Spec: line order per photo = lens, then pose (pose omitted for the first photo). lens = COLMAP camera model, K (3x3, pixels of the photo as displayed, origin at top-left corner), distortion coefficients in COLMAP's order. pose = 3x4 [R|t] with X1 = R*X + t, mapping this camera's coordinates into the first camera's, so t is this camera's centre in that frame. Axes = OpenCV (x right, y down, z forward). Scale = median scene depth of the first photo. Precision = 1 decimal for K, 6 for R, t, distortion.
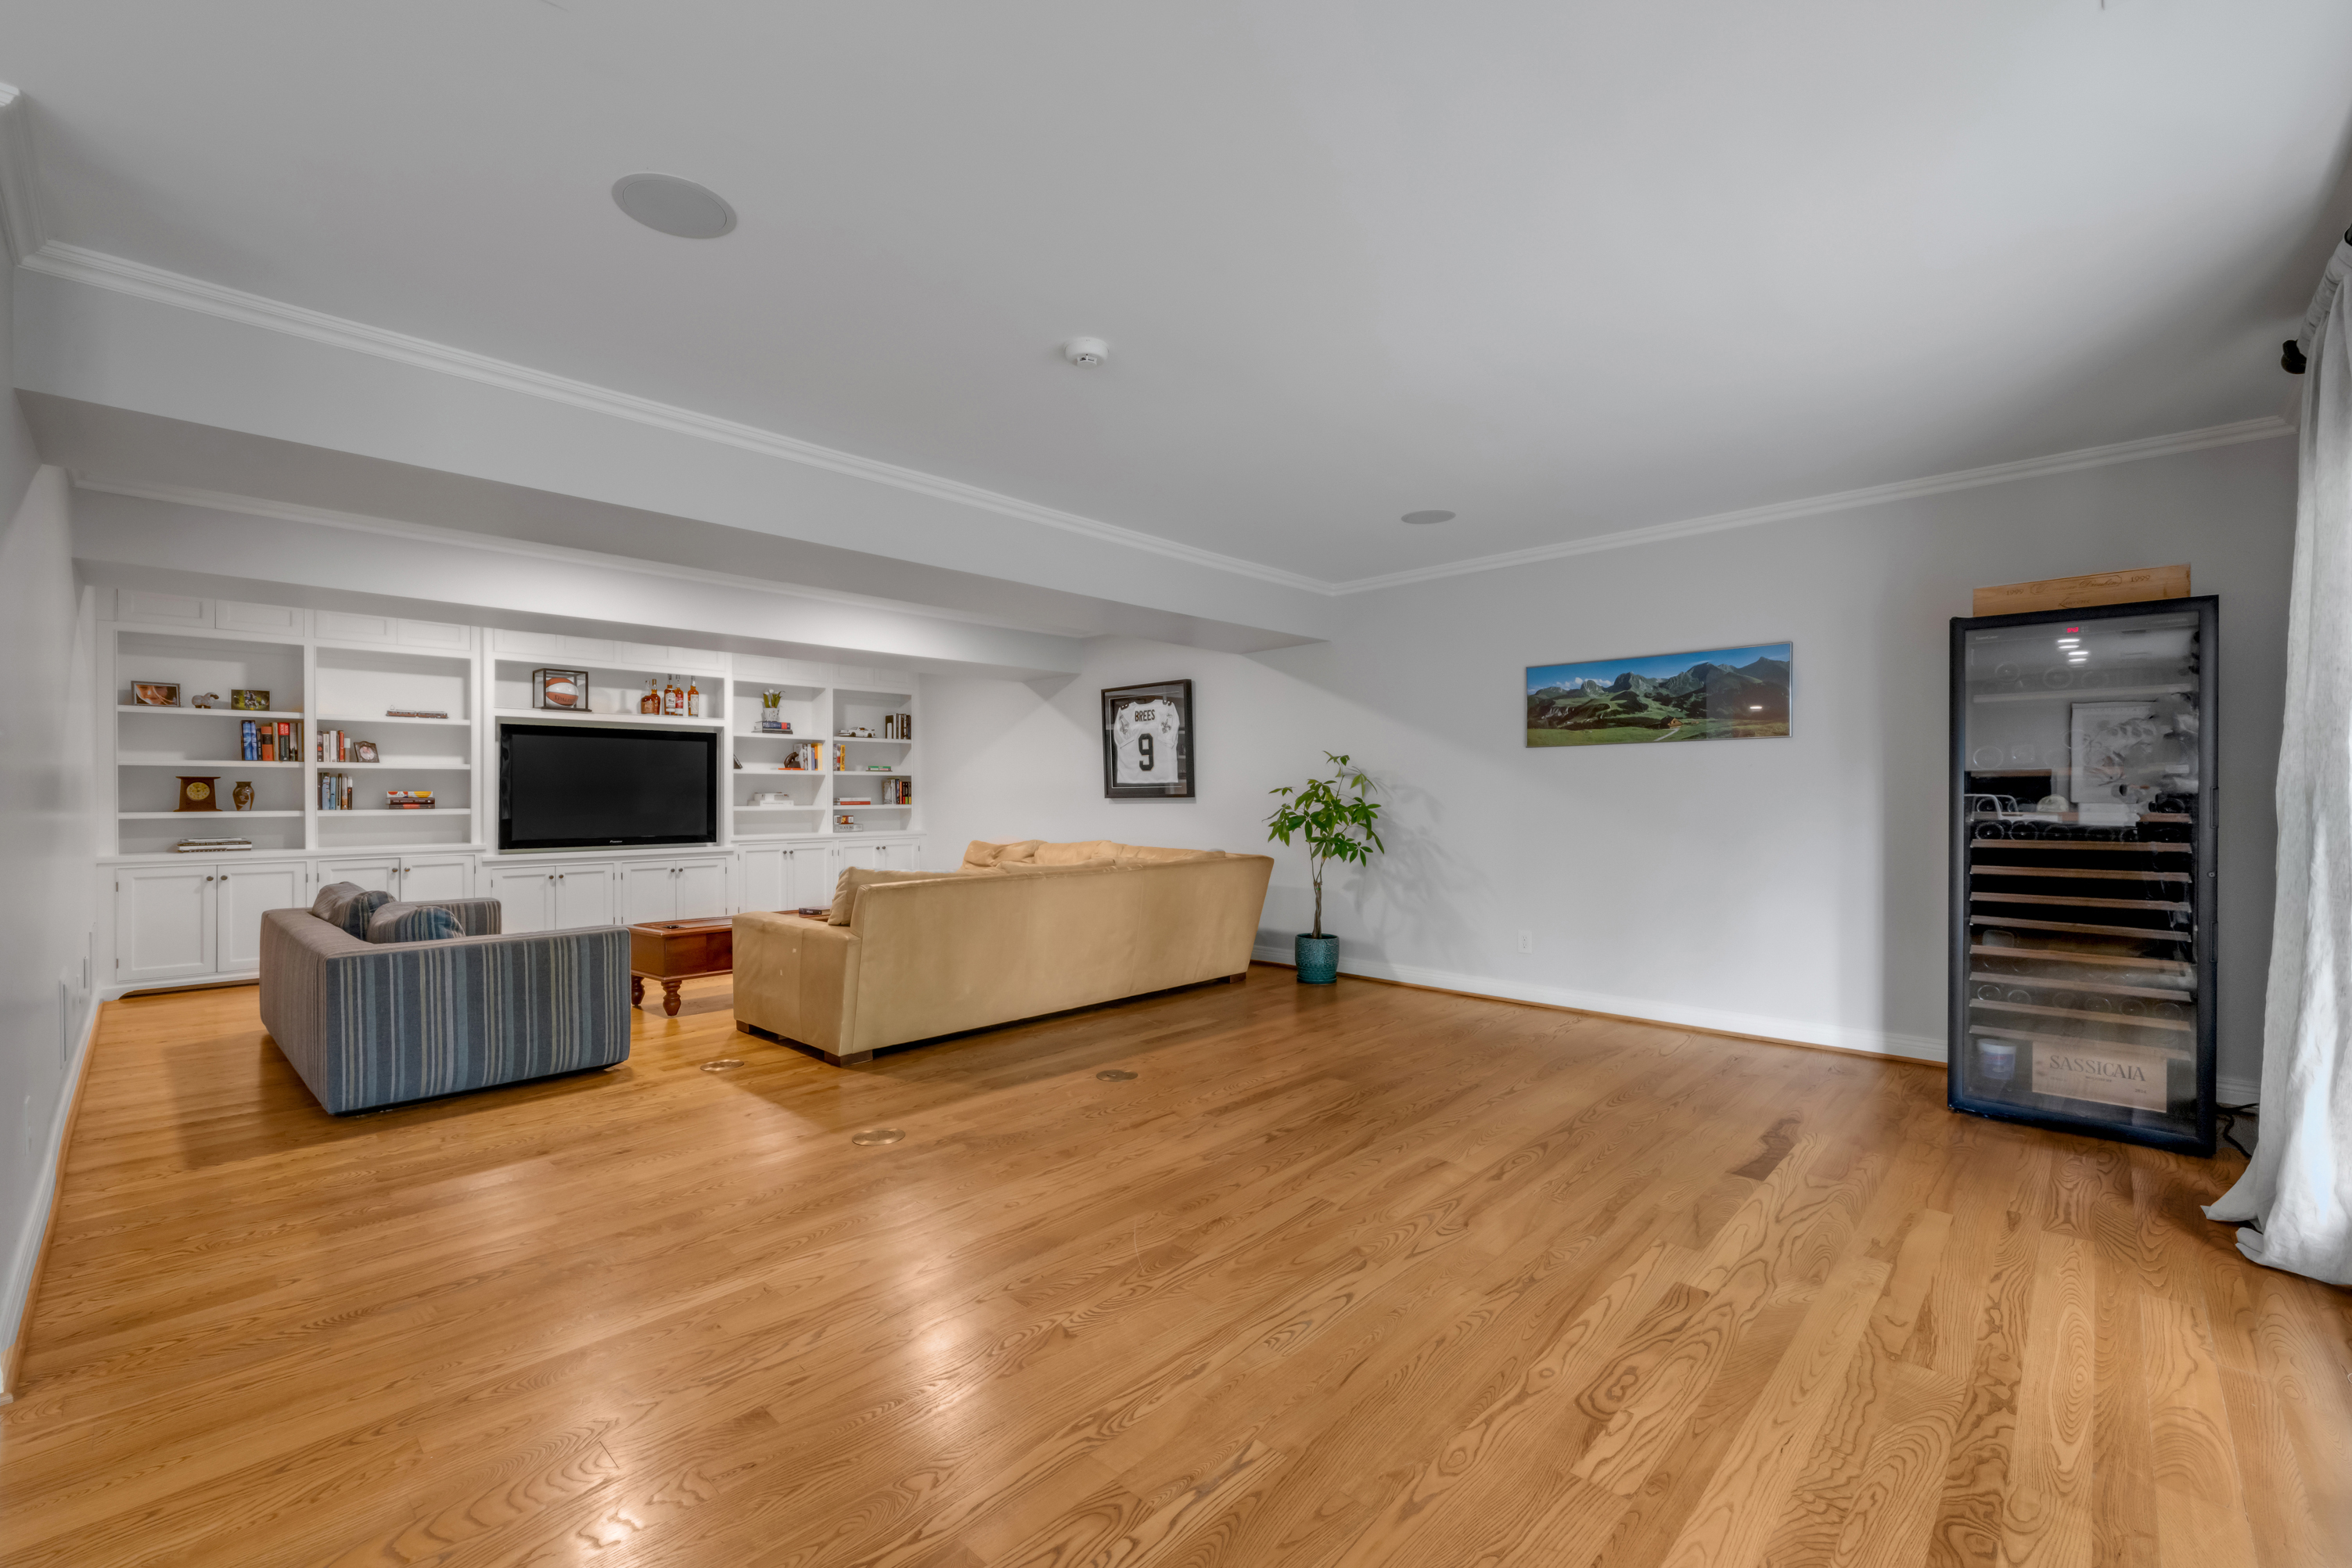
lens RADIAL K [[989.5, 0, 1216.3], [0, 989.5, 793.9], [0, 0, 1]] dist [-0.002241, 0.000229]
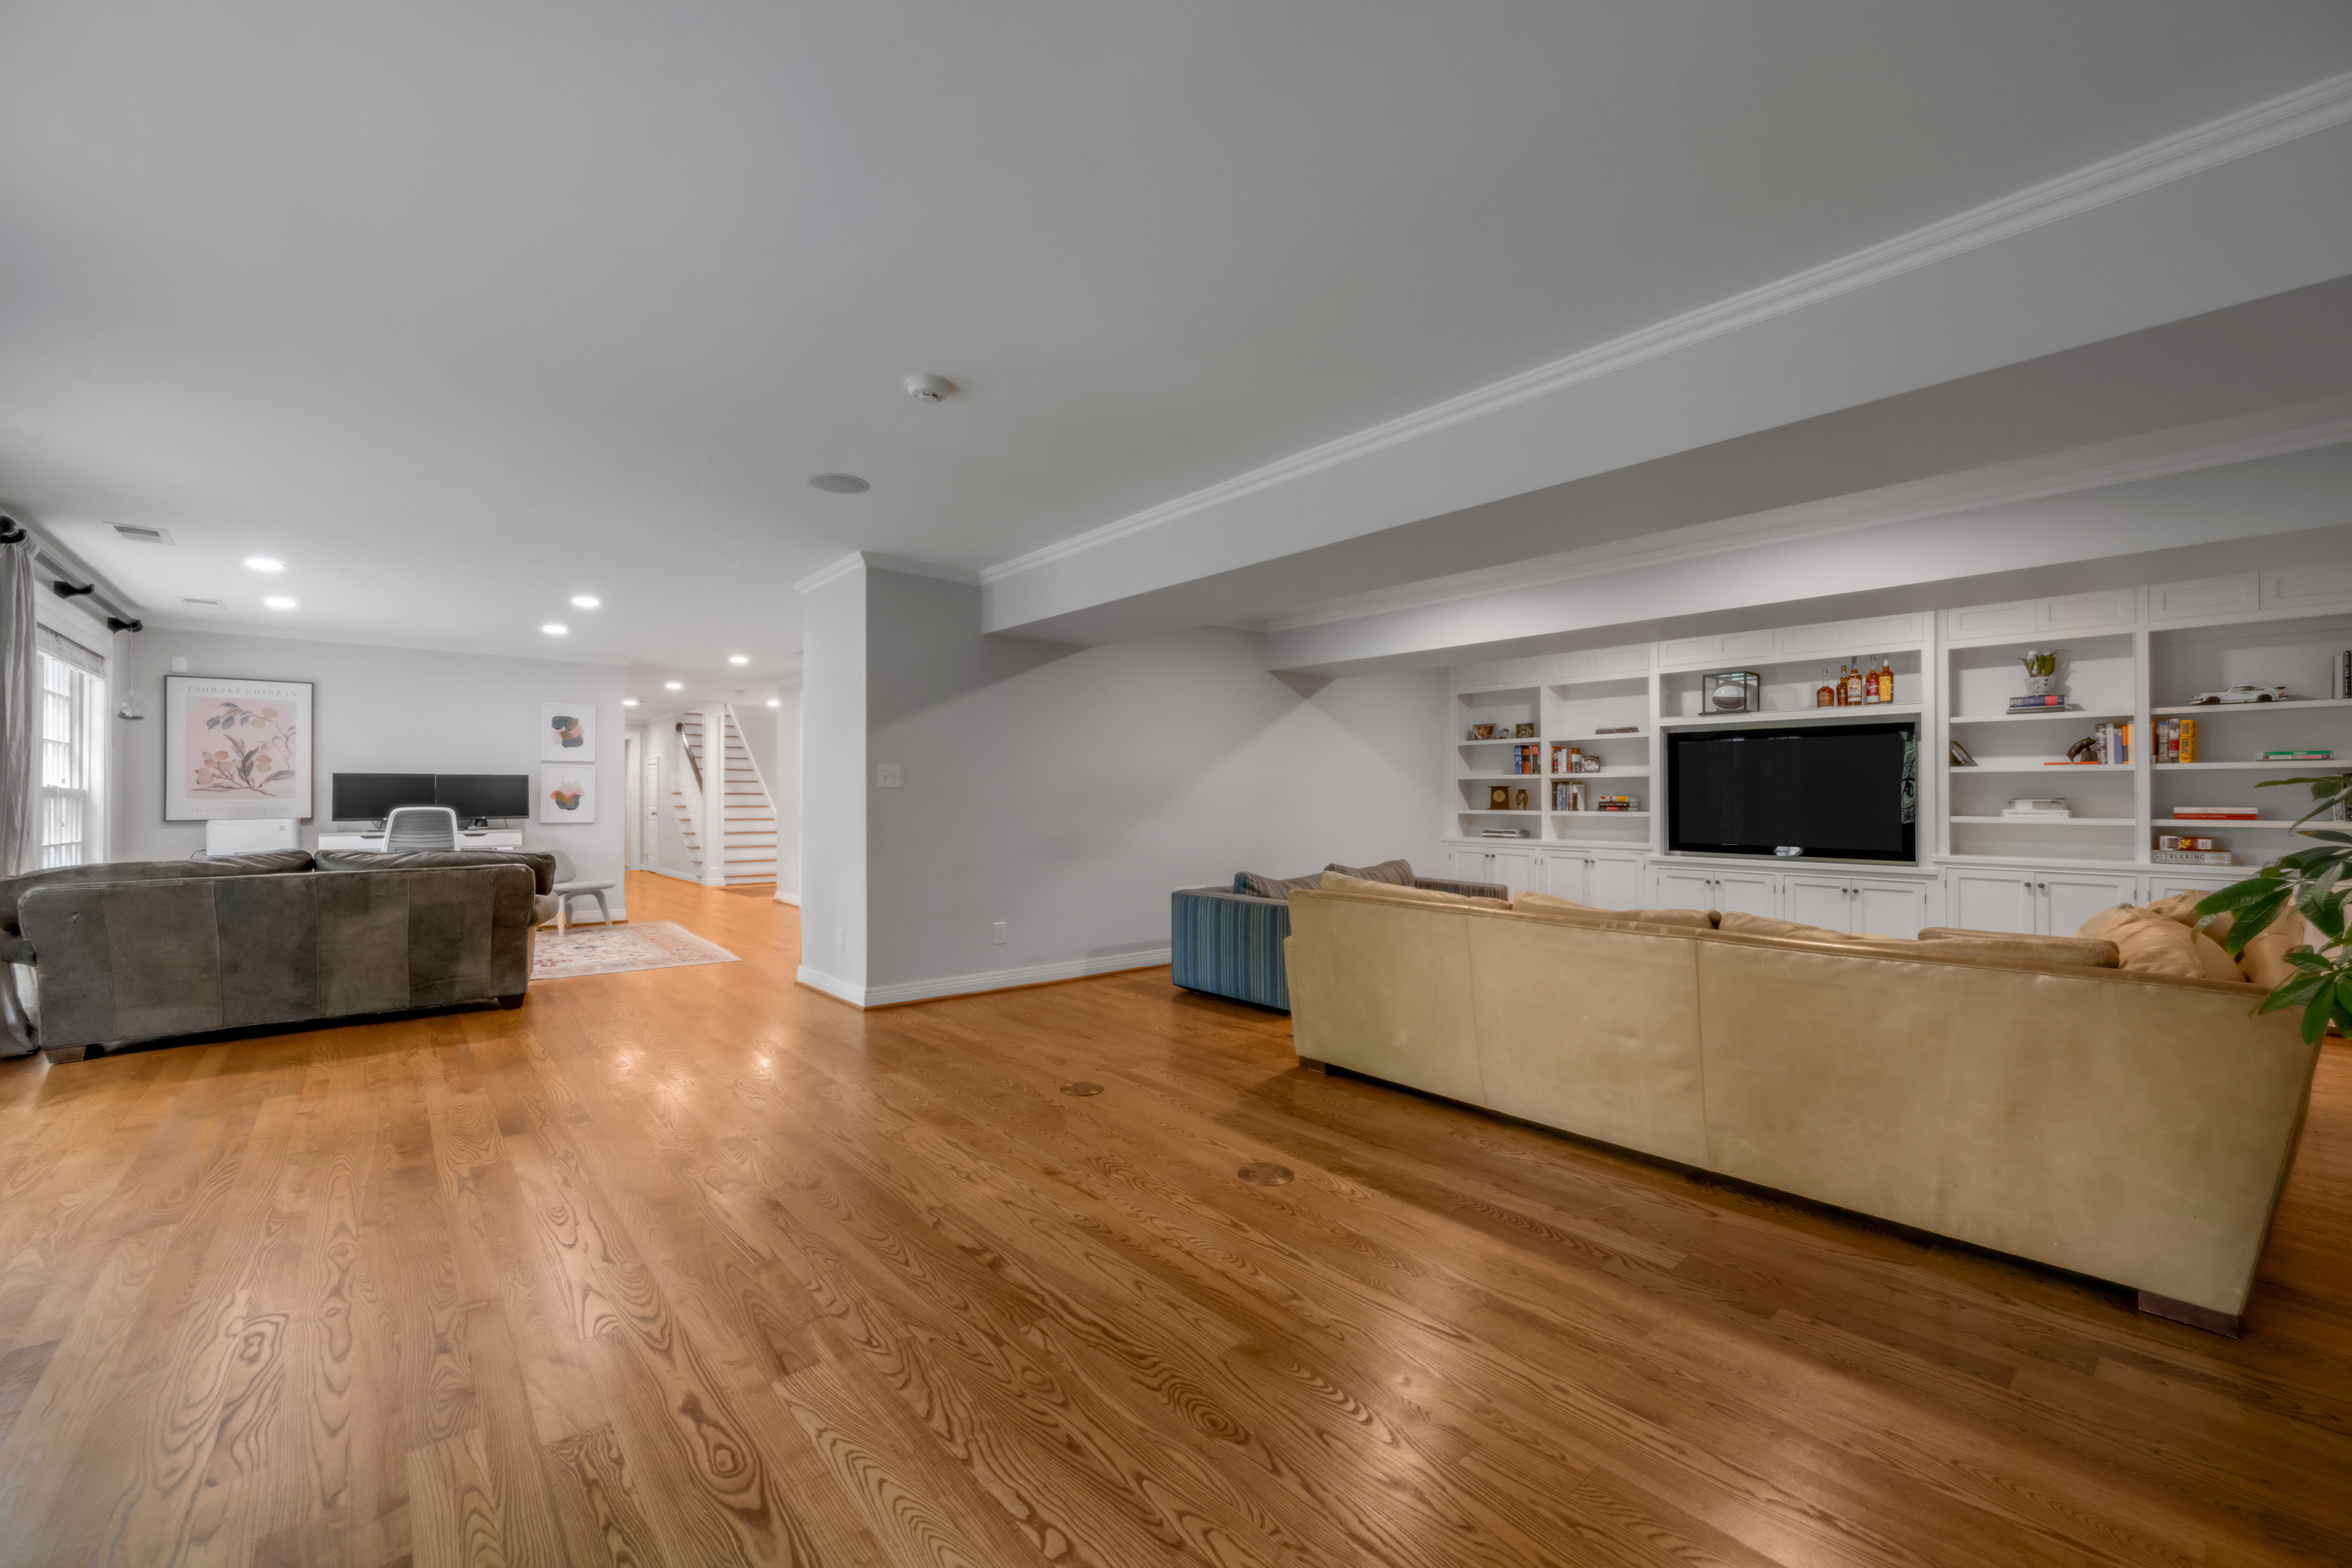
lens RADIAL K [[989.5, 0, 1216.3], [0, 989.5, 793.9], [0, 0, 1]] dist [-0.002241, 0.000229]
pose [[-0.142740, -0.002534, -0.989757, 0.449149], [-0.003019, 0.999993, -0.002125, -0.001294], [0.989756, 0.002684, -0.142746, 0.742051]]
